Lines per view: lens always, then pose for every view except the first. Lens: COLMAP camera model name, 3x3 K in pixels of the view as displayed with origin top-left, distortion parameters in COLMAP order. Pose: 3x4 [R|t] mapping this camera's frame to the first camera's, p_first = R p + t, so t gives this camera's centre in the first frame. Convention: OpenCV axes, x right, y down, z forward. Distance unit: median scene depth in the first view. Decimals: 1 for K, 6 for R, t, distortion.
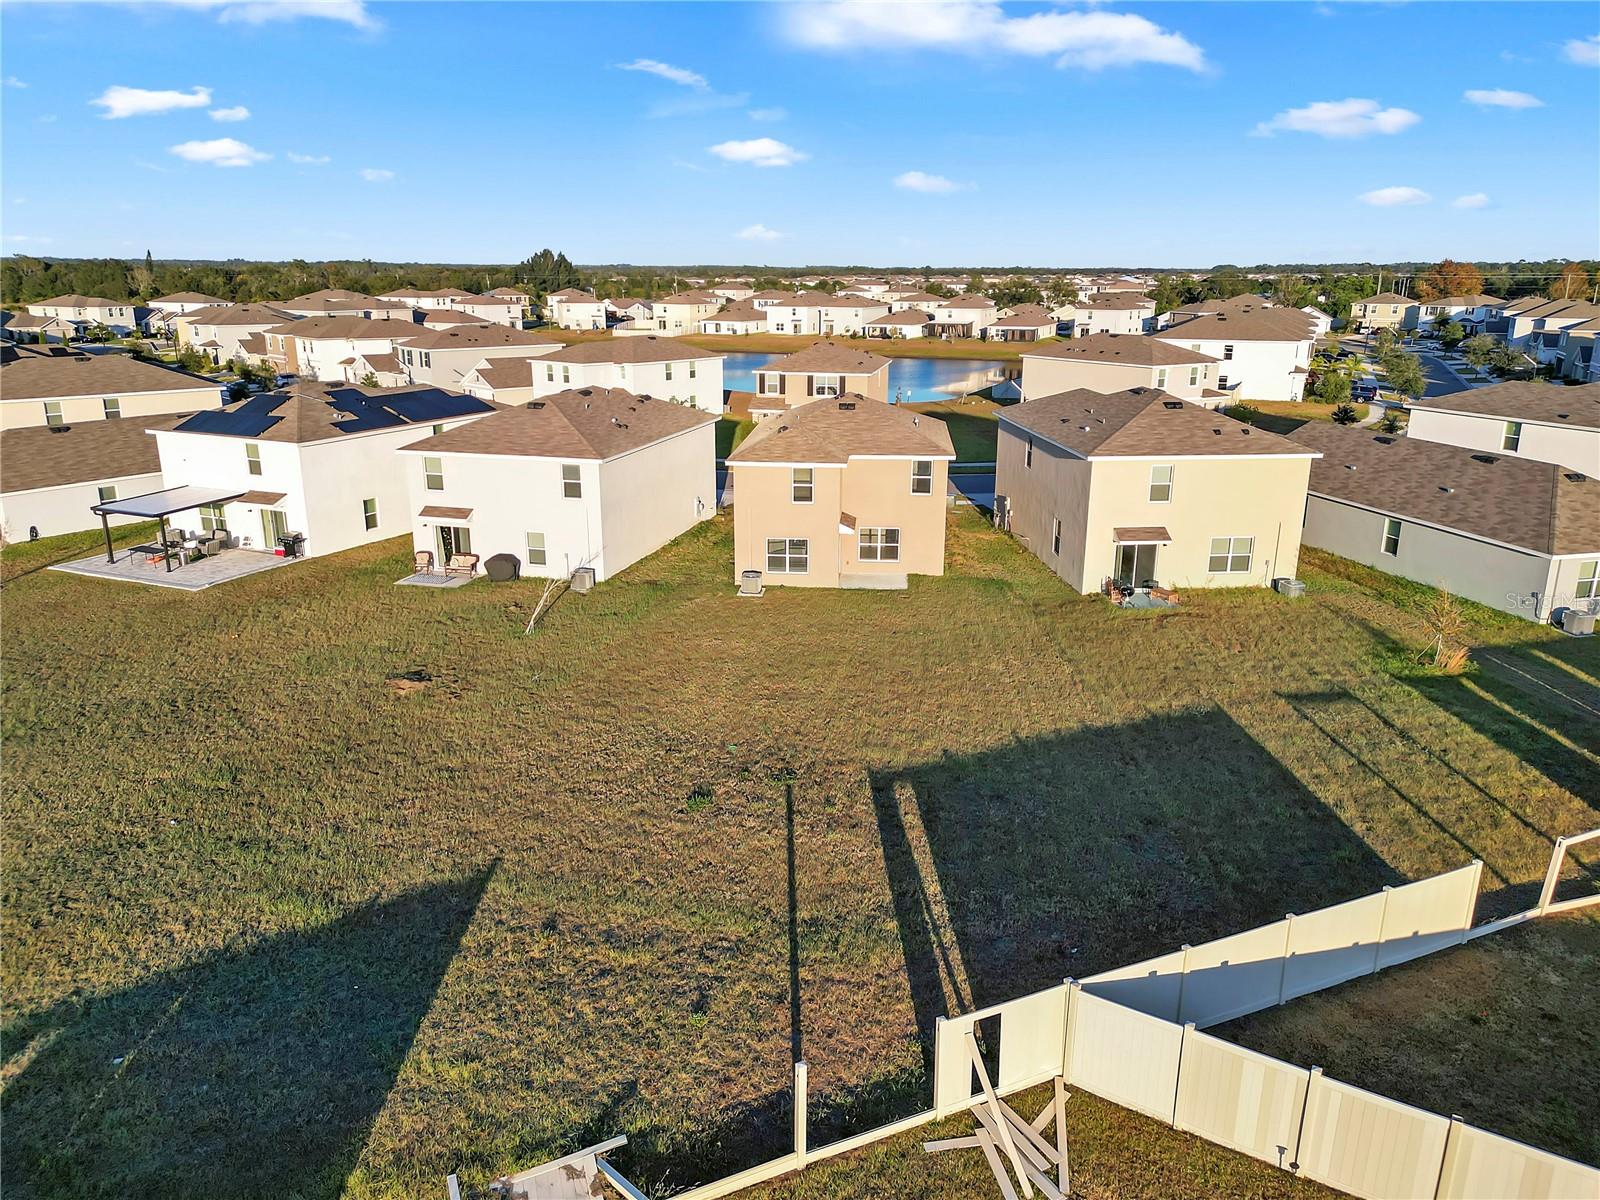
lens RADIAL K [[1165.6, 0, 783.3], [0, 1165.6, 476.9], [0, 0, 1]] dist [0.052693, -0.053018]
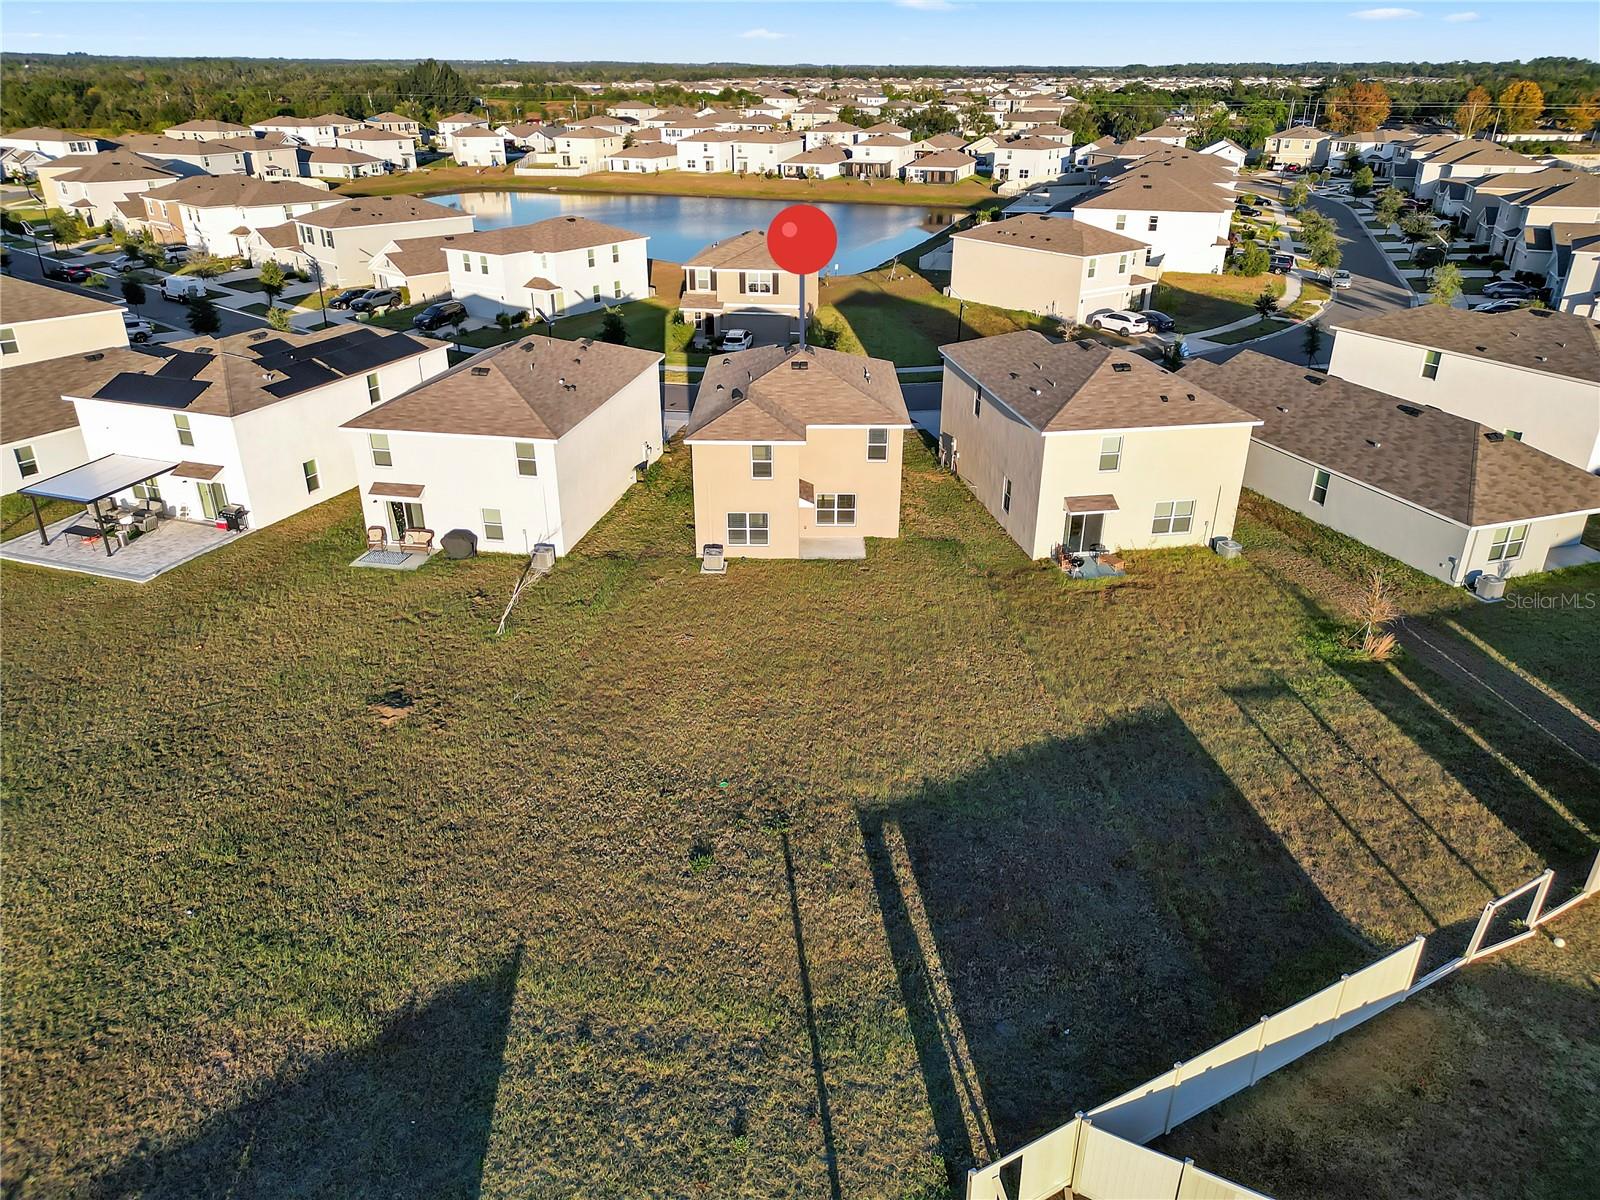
lens RADIAL K [[1165.6, 0, 787.4], [0, 1165.6, 492.7], [0, 0, 1]] dist [0.052693, -0.053018]
pose [[0.996631, -0.032558, 0.075273, -0.047497], [0.019748, 0.986087, 0.165055, -0.165306], [-0.079600, -0.163012, 0.983408, 0.007026]]
